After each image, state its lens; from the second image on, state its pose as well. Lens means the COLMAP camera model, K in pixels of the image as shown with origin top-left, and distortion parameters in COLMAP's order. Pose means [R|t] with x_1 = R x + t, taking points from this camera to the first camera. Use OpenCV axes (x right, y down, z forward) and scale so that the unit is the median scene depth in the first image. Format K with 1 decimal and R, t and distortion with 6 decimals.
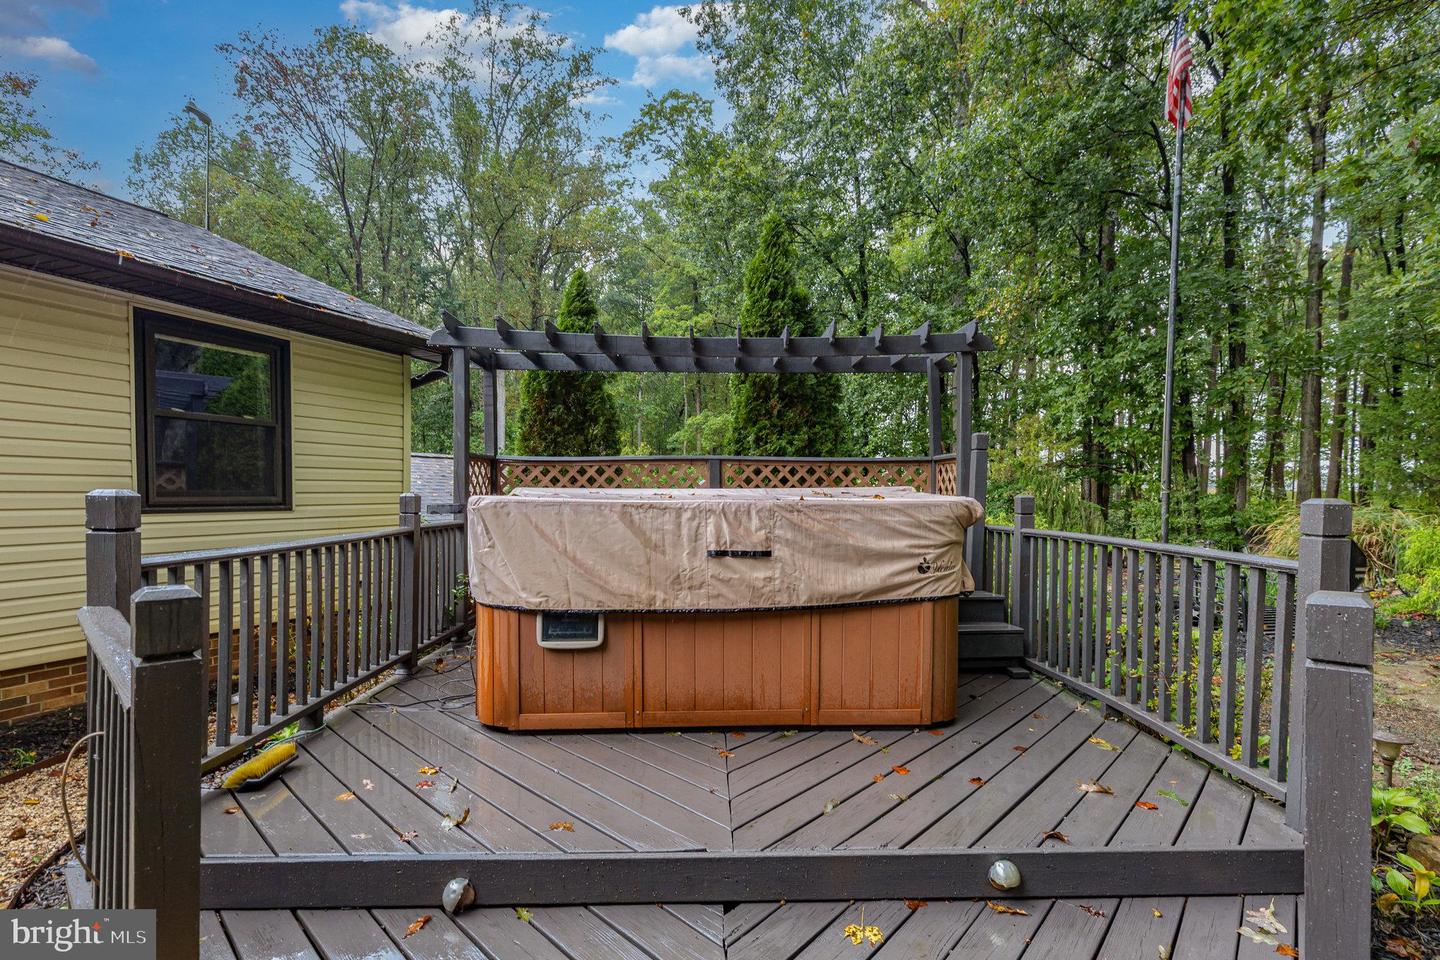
lens RADIAL K [[645.9, 0, 720.0], [0, 645.9, 517.1], [0, 0, 1]] dist [0.001463, 0.000206]
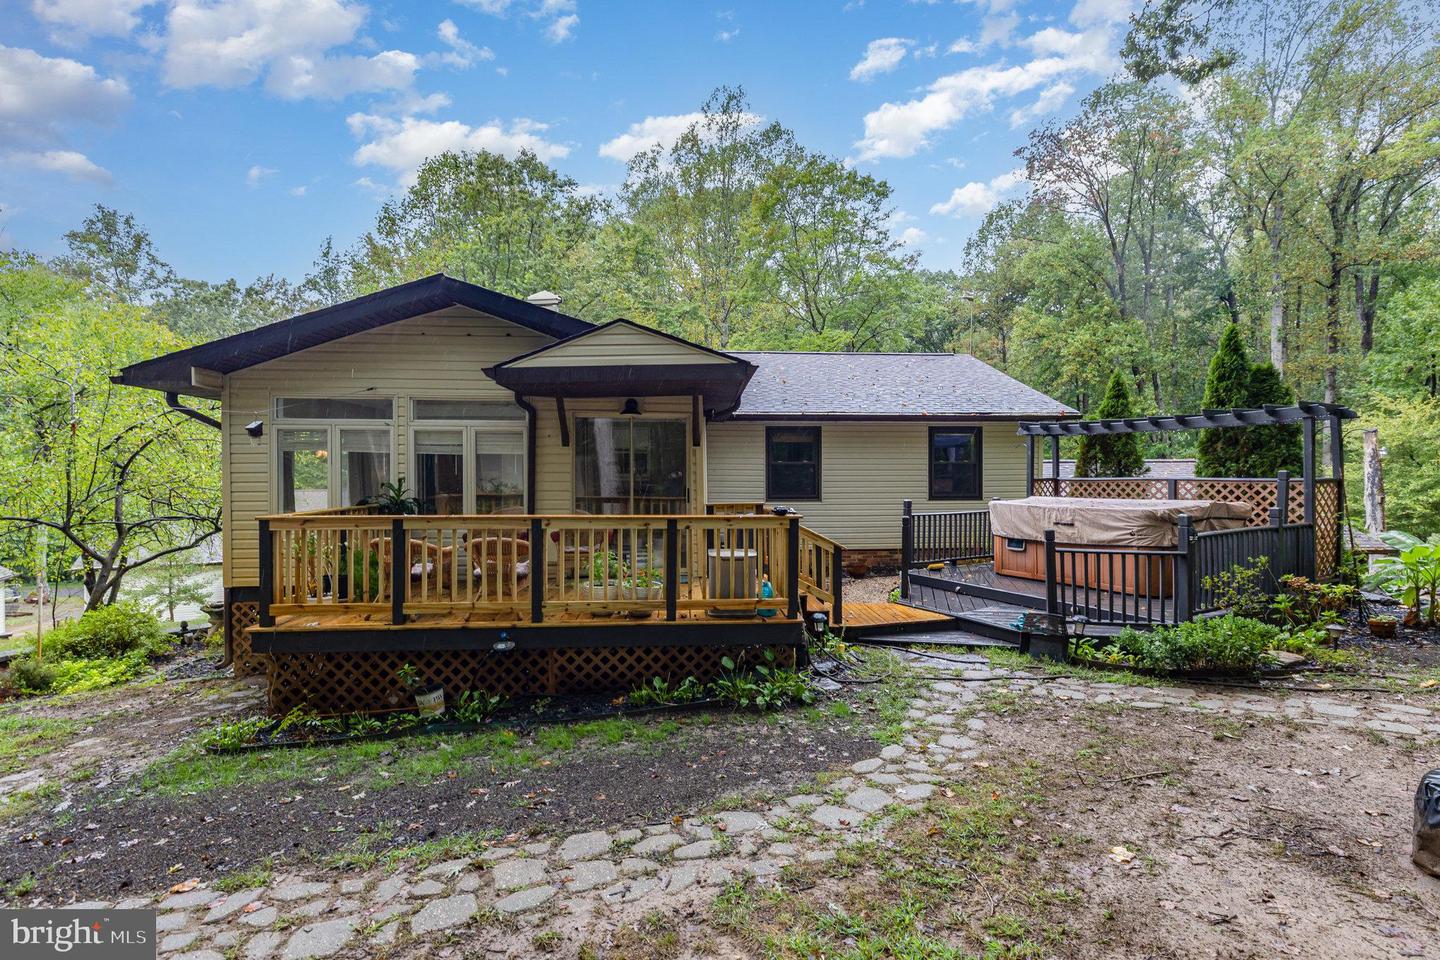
lens RADIAL K [[644.8, 0, 720.0], [0, 644.8, 480.0], [0, 0, 1]] dist [0.000665, 0.000064]
pose [[0.445487, 0.003624, -0.895281, 1.021001], [-0.023177, 0.999703, -0.007486, -0.044860], [0.894988, 0.024085, 0.445439, -0.901285]]
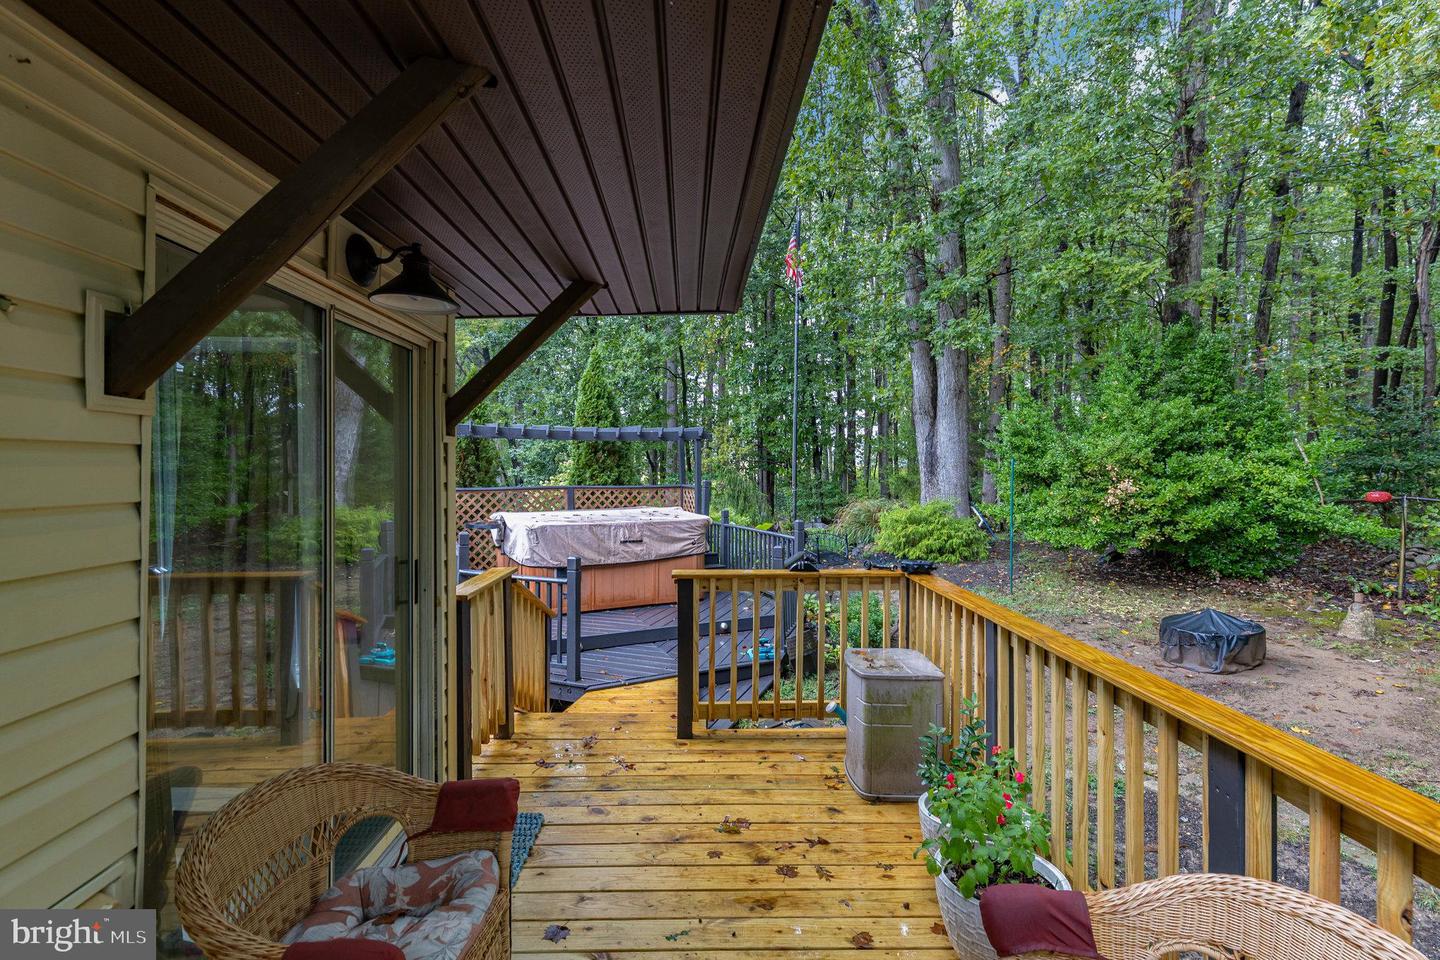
lens RADIAL K [[644.8, 0, 720.0], [0, 644.8, 480.0], [0, 0, 1]] dist [0.000665, 0.000064]
pose [[0.902967, -0.009428, 0.429607, -0.404028], [0.015660, 0.999817, -0.010973, -0.084103], [-0.429425, 0.016636, 0.902949, -0.815609]]
